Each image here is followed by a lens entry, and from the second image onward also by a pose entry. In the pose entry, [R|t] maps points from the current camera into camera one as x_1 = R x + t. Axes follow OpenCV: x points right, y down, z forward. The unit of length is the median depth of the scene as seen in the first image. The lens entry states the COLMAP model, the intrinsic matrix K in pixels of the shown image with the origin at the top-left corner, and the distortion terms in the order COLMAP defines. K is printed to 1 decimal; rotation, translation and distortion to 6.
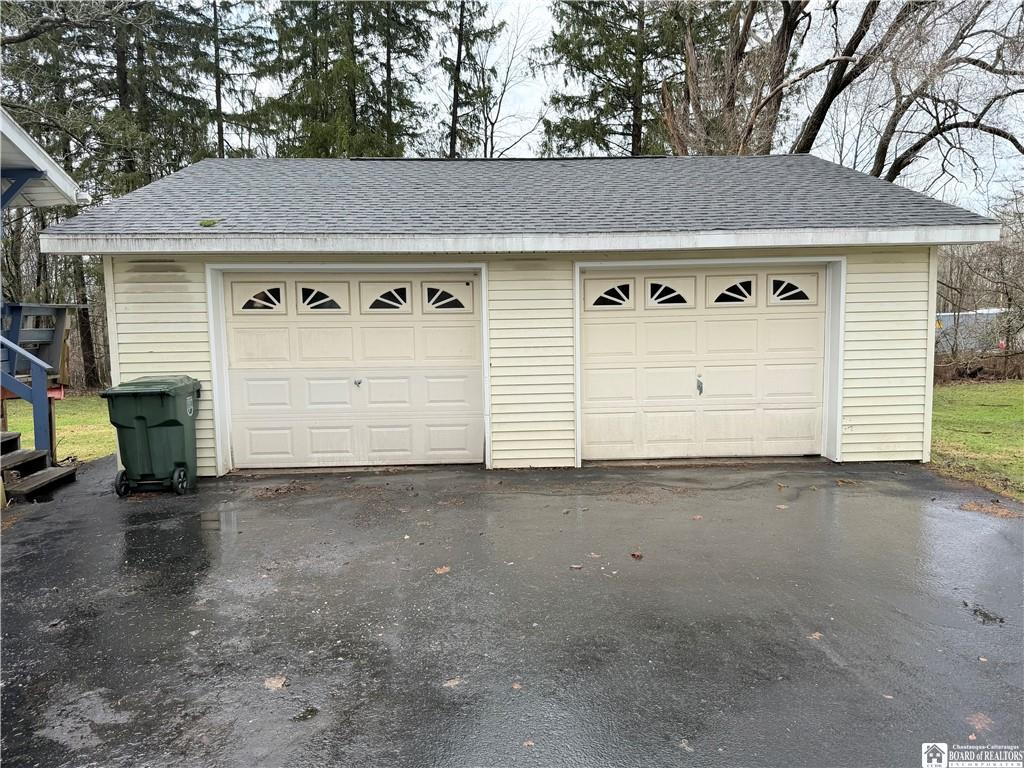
lens RADIAL K [[775.0, 0, 520.6], [0, 775.0, 380.4], [0, 0, 1]] dist [0.034643, -0.076905]
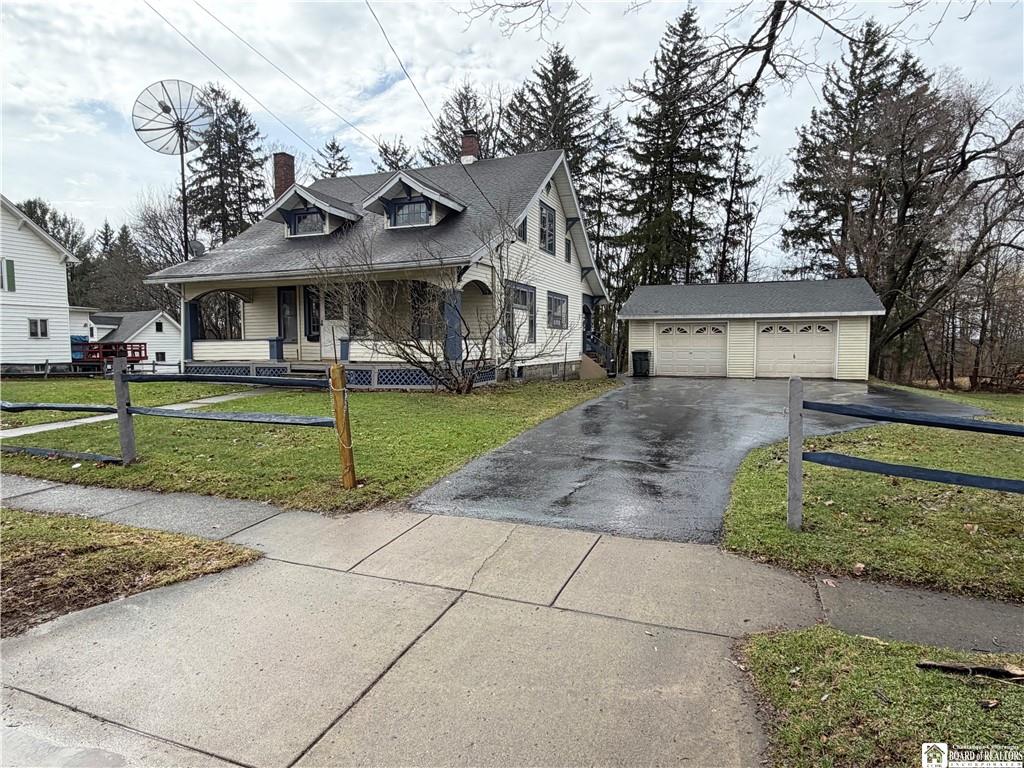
lens RADIAL K [[620.1, 0, 505.2], [0, 620.1, 393.3], [0, 0, 1]] dist [-0.003560, 0.005571]
pose [[0.911696, 0.044253, -0.408476, 0.200593], [-0.051521, 0.998649, -0.006801, 0.264196], [0.407623, 0.027246, 0.912744, -2.086423]]
